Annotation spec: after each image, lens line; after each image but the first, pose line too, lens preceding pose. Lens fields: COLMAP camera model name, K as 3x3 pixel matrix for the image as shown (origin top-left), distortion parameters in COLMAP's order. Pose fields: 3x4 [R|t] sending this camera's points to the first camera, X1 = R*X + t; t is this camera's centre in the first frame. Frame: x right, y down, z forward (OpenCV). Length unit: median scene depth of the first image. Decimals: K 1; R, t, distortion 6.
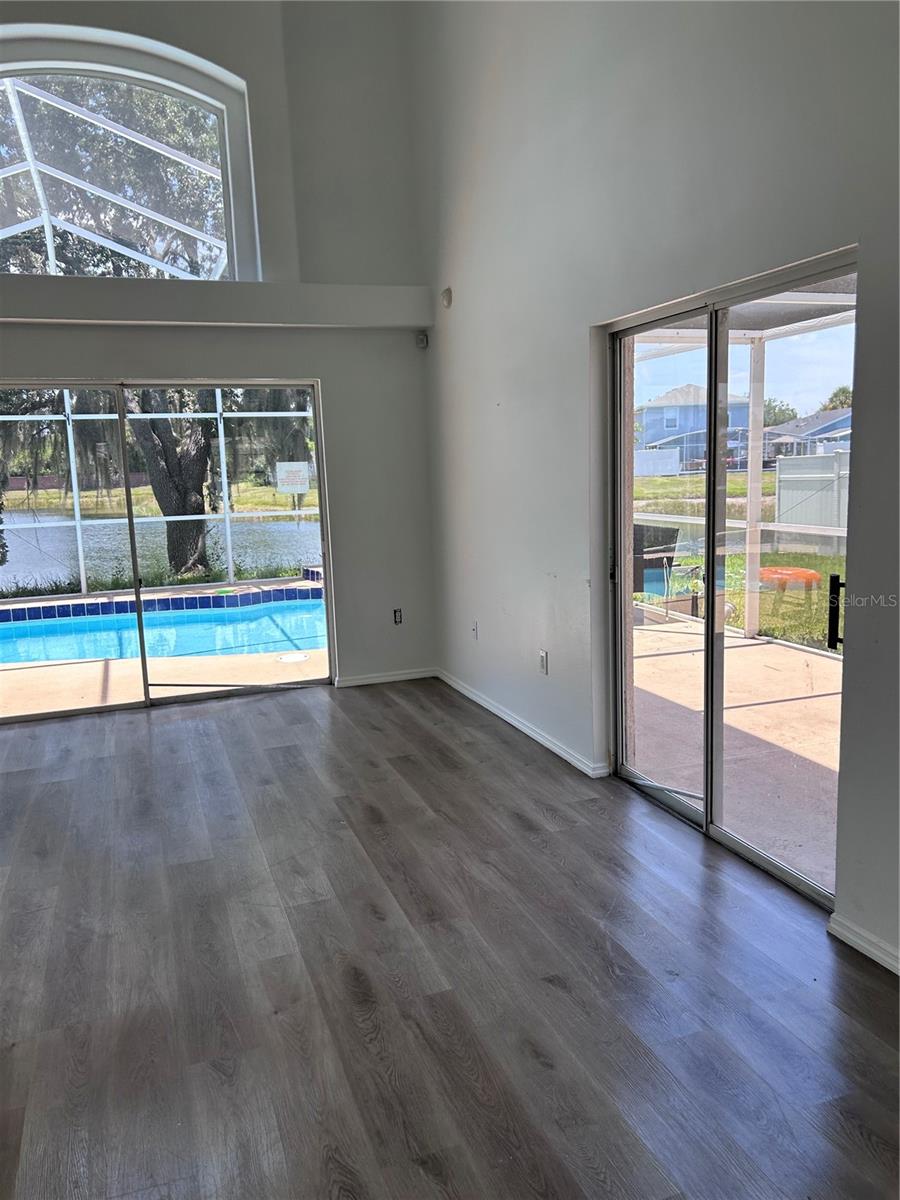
lens RADIAL K [[903.4, 0, 450.7], [0, 903.4, 617.5], [0, 0, 1]] dist [0.064038, -0.093055]
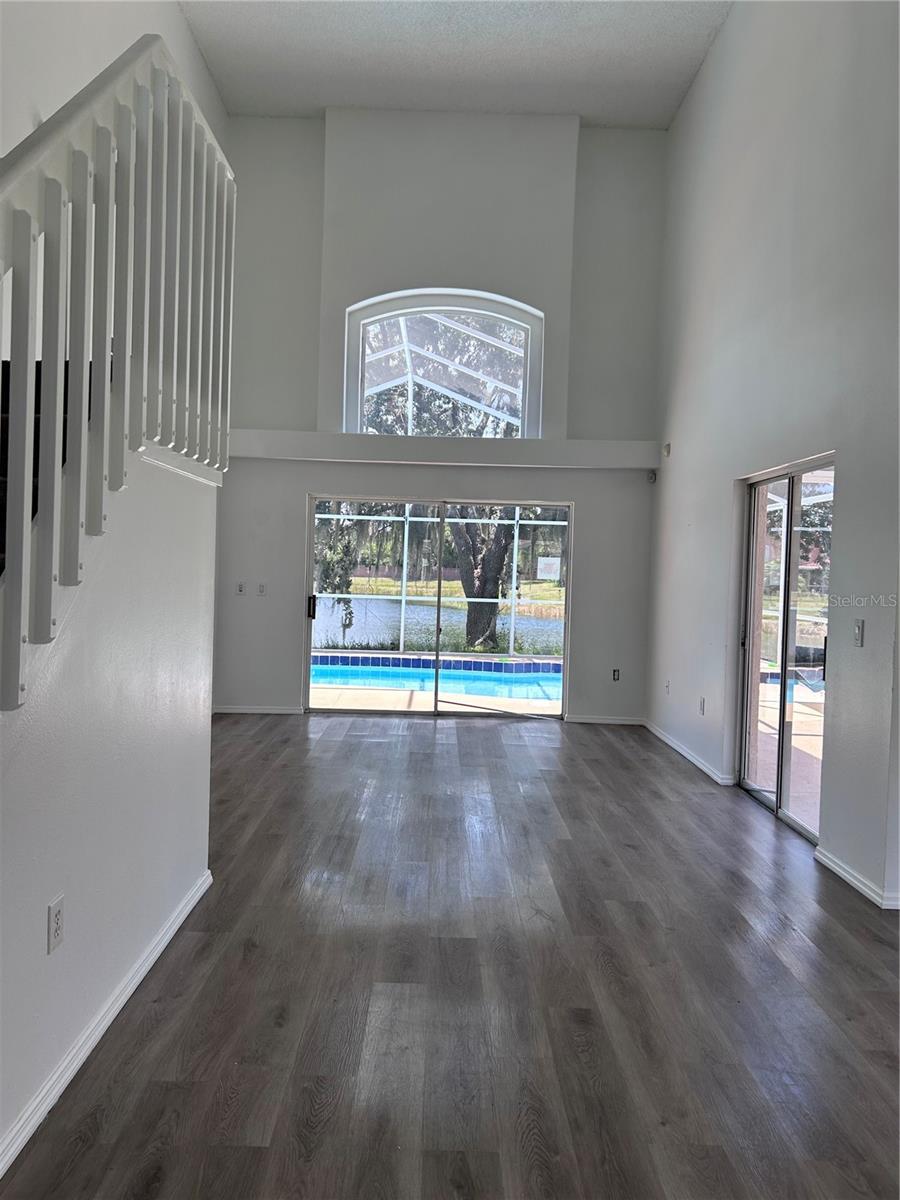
lens RADIAL K [[903.4, 0, 450.7], [0, 903.4, 617.5], [0, 0, 1]] dist [0.064038, -0.093055]
pose [[0.943196, 0.081411, -0.322109, 0.126215], [-0.118098, 0.988349, -0.096014, 0.067340], [0.310540, 0.128600, 0.941821, -0.331163]]
